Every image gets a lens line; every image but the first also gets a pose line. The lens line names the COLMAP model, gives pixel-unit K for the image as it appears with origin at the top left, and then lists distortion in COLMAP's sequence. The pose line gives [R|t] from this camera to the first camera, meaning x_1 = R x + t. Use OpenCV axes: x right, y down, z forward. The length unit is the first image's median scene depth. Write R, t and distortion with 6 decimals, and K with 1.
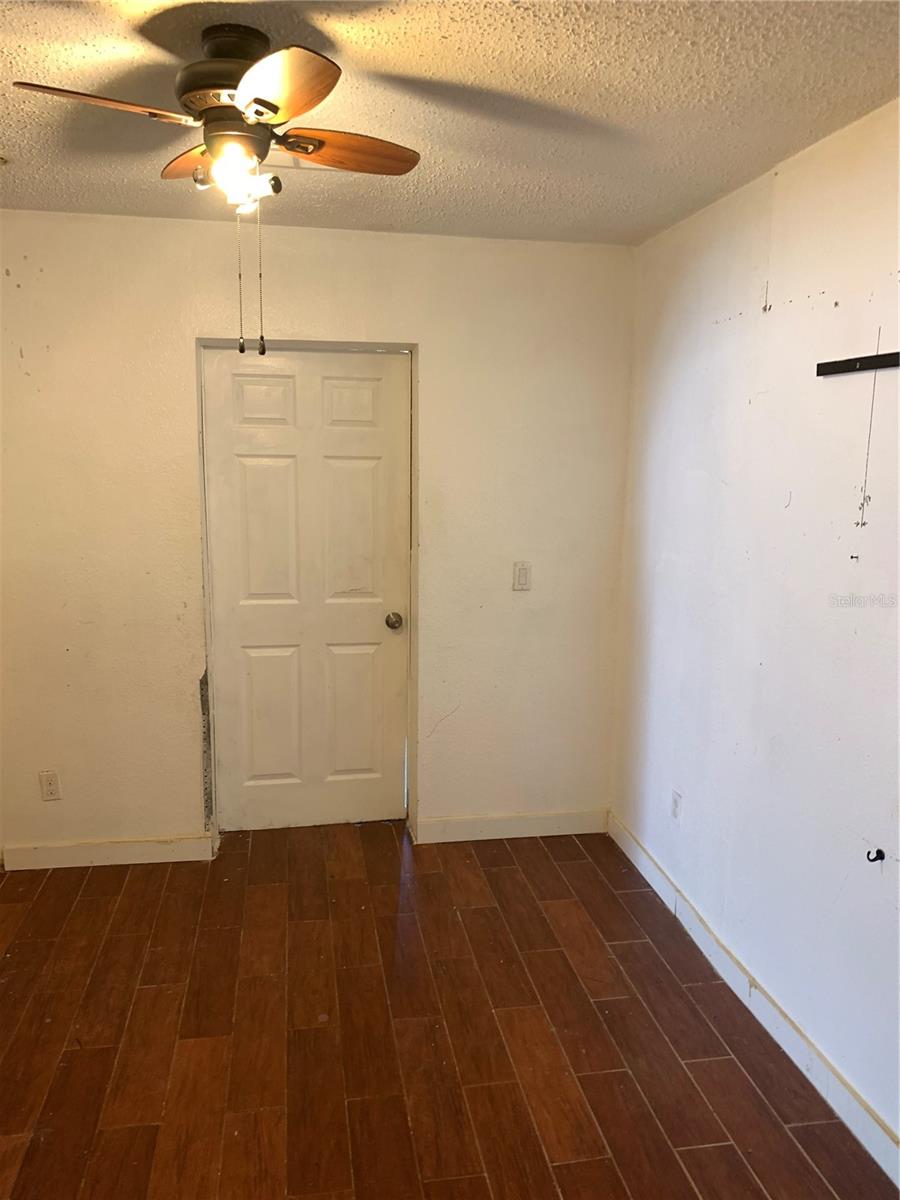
lens RADIAL K [[924.3, 0, 443.2], [0, 924.3, 594.3], [0, 0, 1]] dist [0.056866, -0.085158]
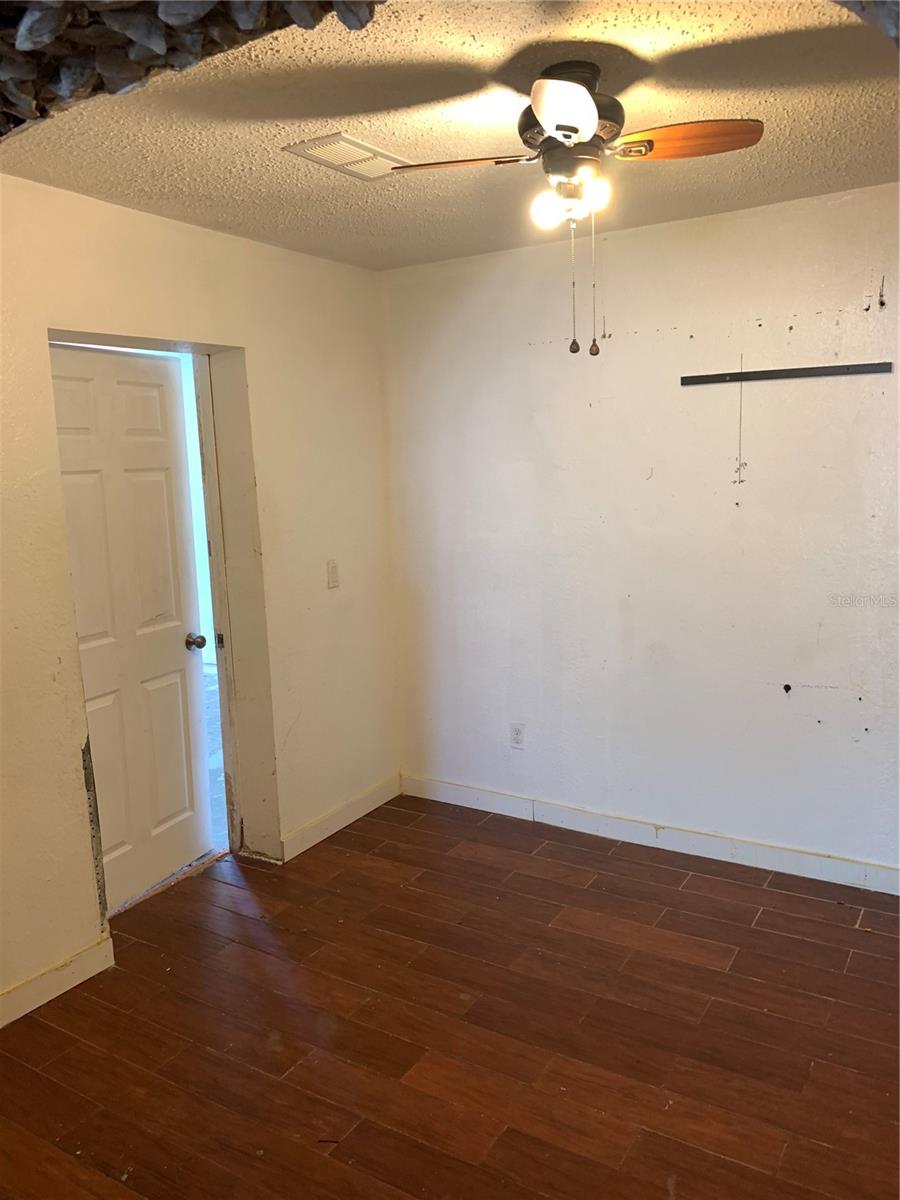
lens RADIAL K [[924.3, 0, 443.2], [0, 924.3, 594.3], [0, 0, 1]] dist [0.056866, -0.085158]
pose [[0.659645, -0.145960, 0.737268, -0.825568], [0.162692, 0.985433, 0.049526, -0.038840], [-0.733757, 0.087278, 0.673782, 0.278384]]
